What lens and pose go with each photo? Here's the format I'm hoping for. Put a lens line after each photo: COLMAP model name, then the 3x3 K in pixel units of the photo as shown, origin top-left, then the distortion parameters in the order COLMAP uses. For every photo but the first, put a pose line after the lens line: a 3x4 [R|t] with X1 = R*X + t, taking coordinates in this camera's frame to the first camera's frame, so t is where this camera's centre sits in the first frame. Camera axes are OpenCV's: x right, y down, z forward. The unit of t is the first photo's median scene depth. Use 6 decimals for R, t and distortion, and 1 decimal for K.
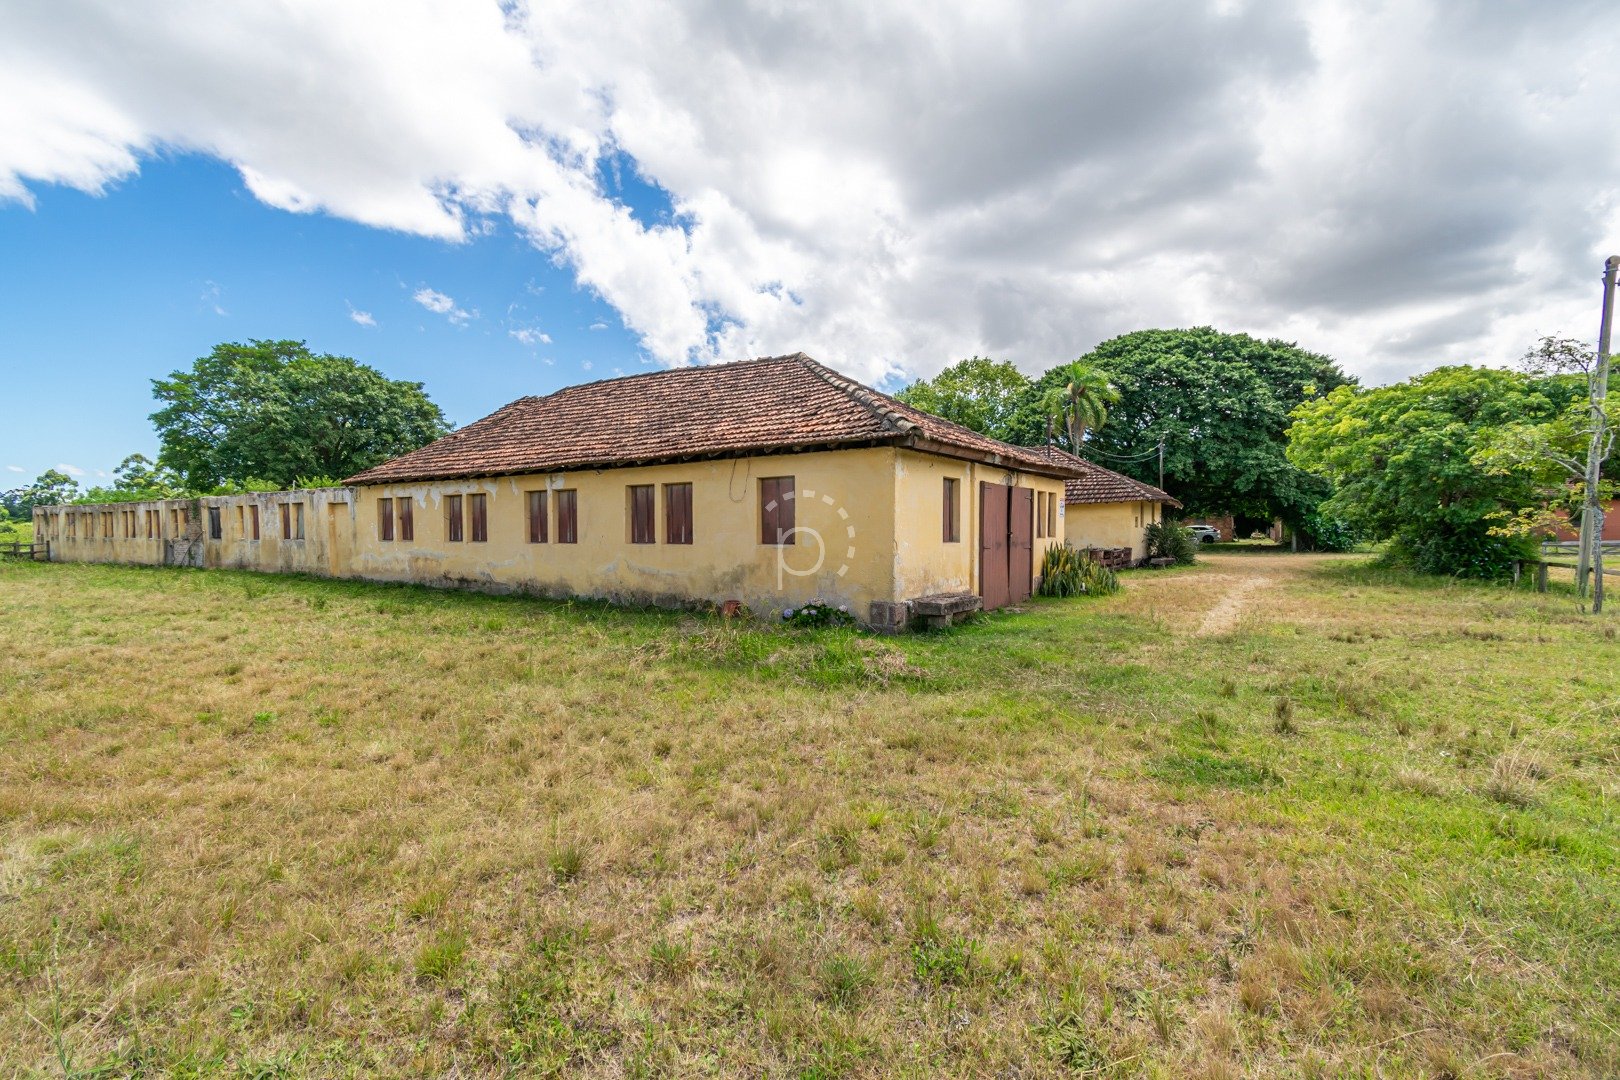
lens RADIAL K [[724.8, 0, 825.3], [0, 724.8, 550.0], [0, 0, 1]] dist [0.004296, -0.001136]
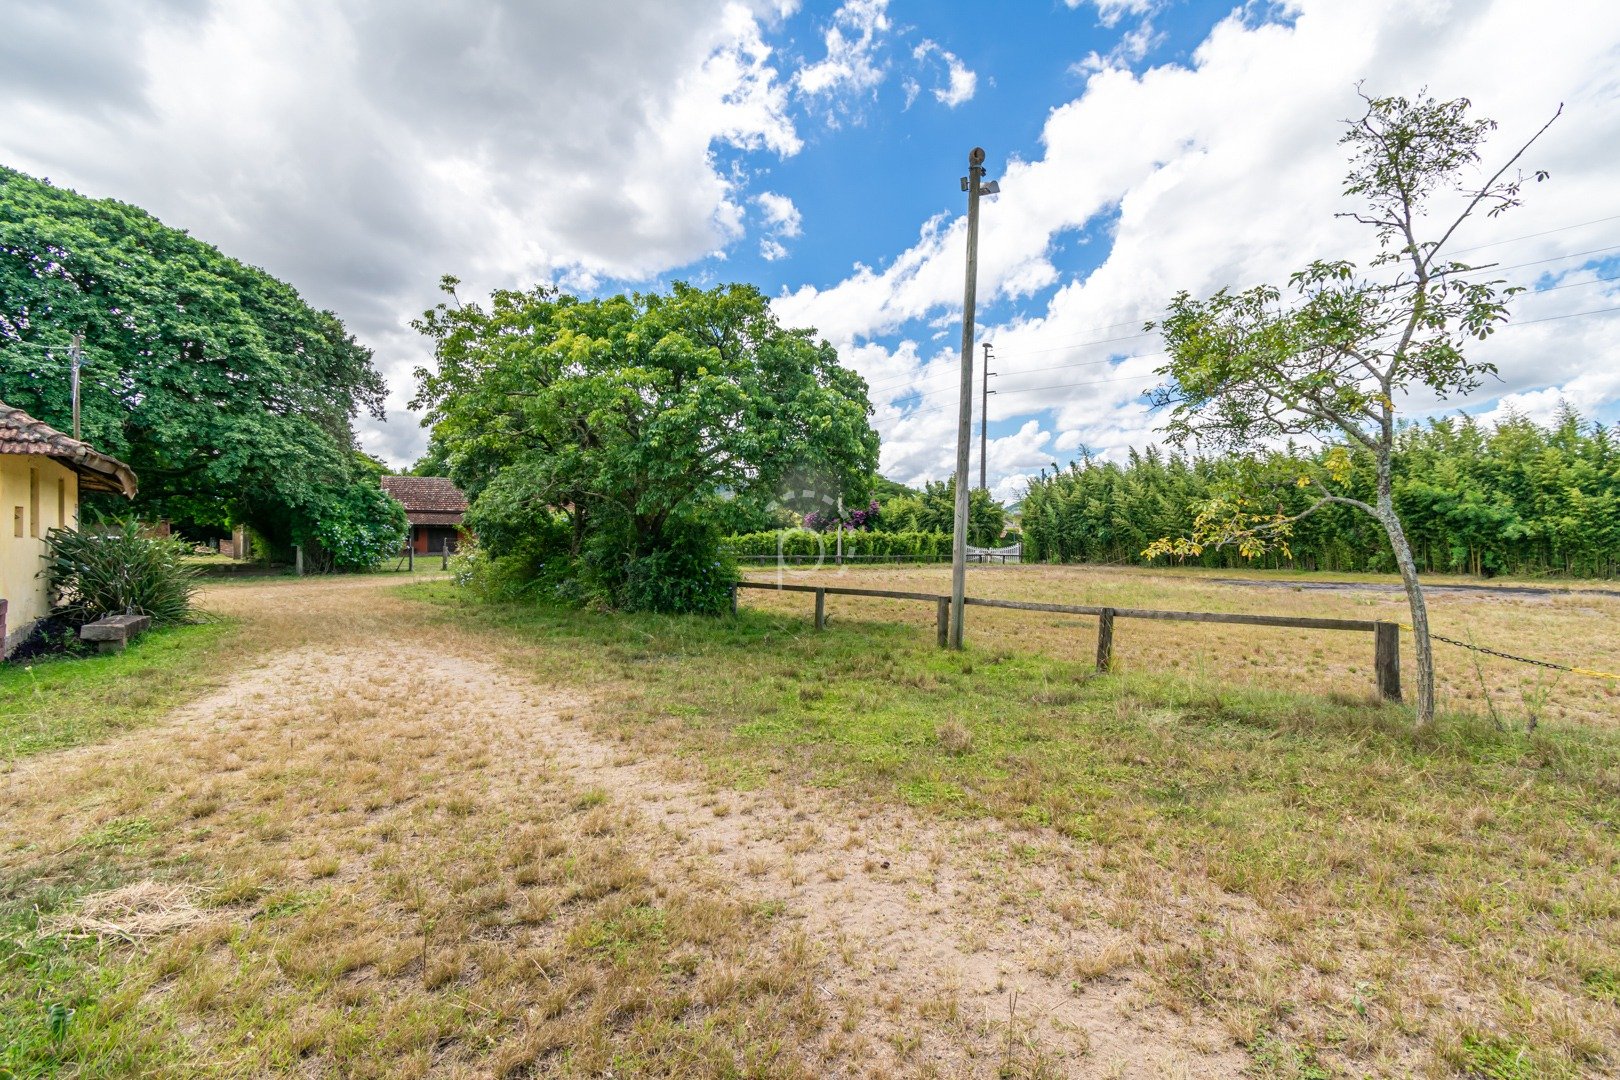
lens RADIAL K [[724.8, 0, 805.2], [0, 724.8, 544.1], [0, 0, 1]] dist [0.004296, -0.001136]
pose [[0.305837, -0.006270, 0.952063, 0.128847], [0.029984, 0.999546, -0.003049, -0.009703], [-0.951611, 0.029479, 0.305887, 0.324829]]
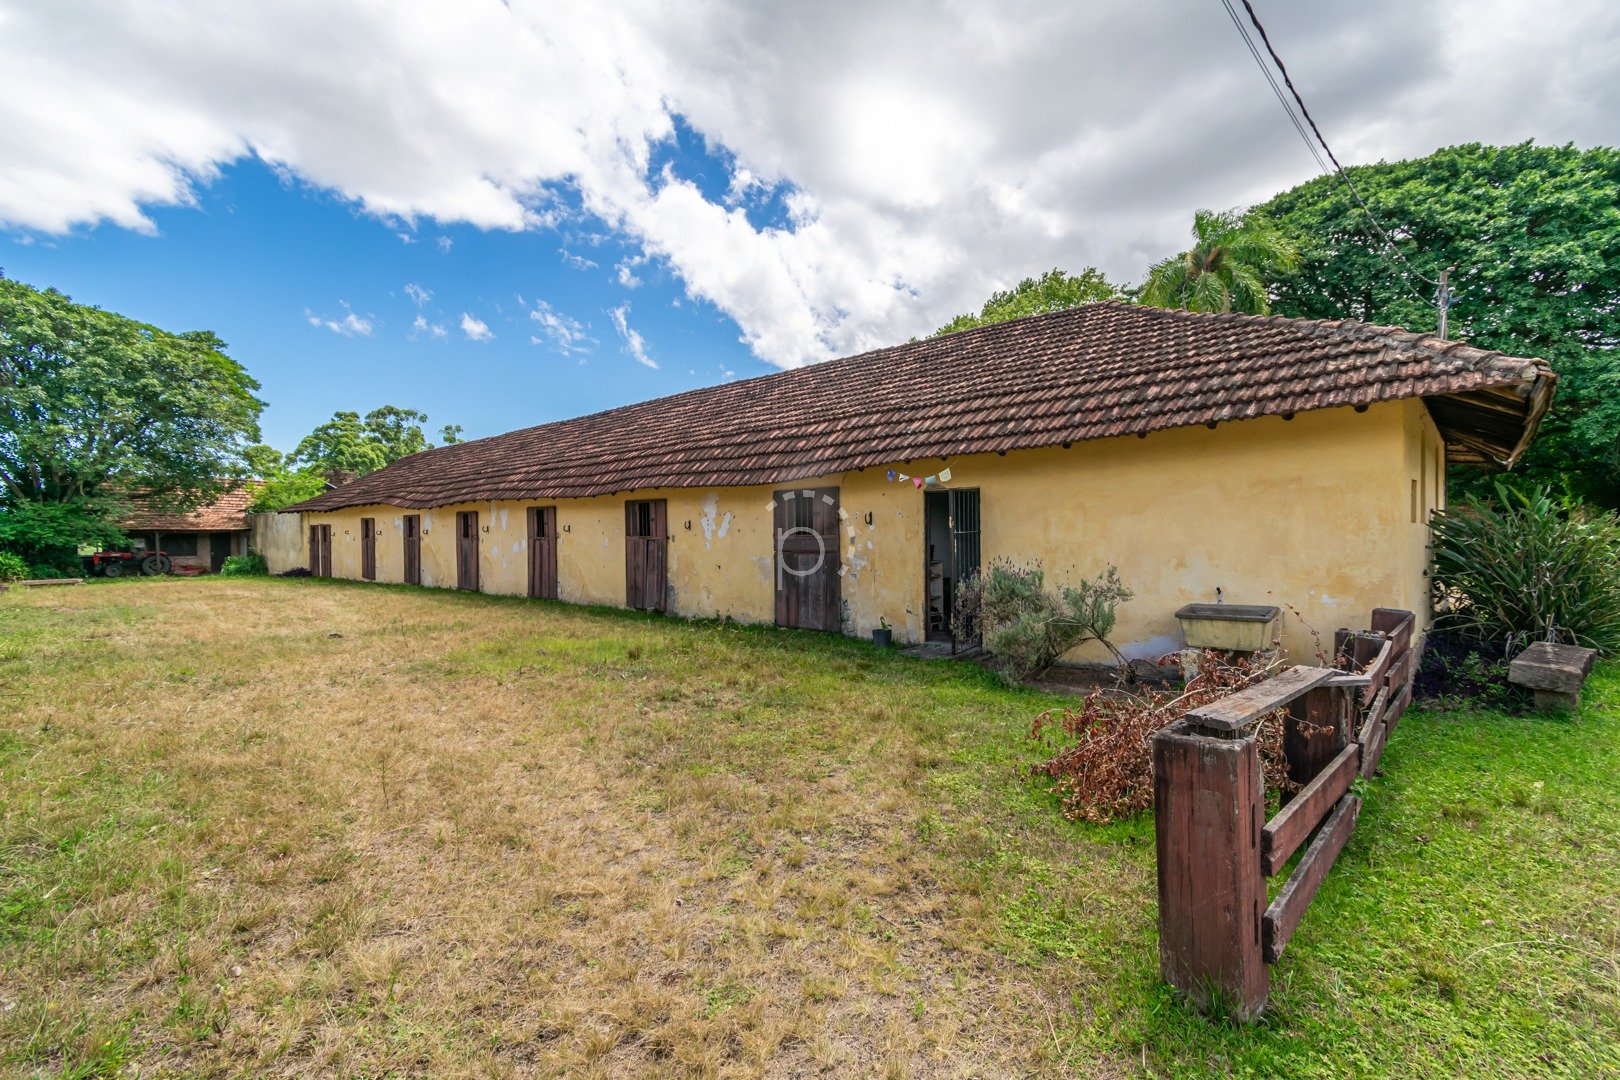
lens RADIAL K [[724.8, 0, 832.5], [0, 724.8, 534.3], [0, 0, 1]] dist [0.004296, -0.001136]
pose [[0.985648, -0.009174, -0.168562, 0.169788], [0.005134, 0.999689, -0.024389, -0.013963], [0.168734, 0.023174, 0.985389, 0.449135]]
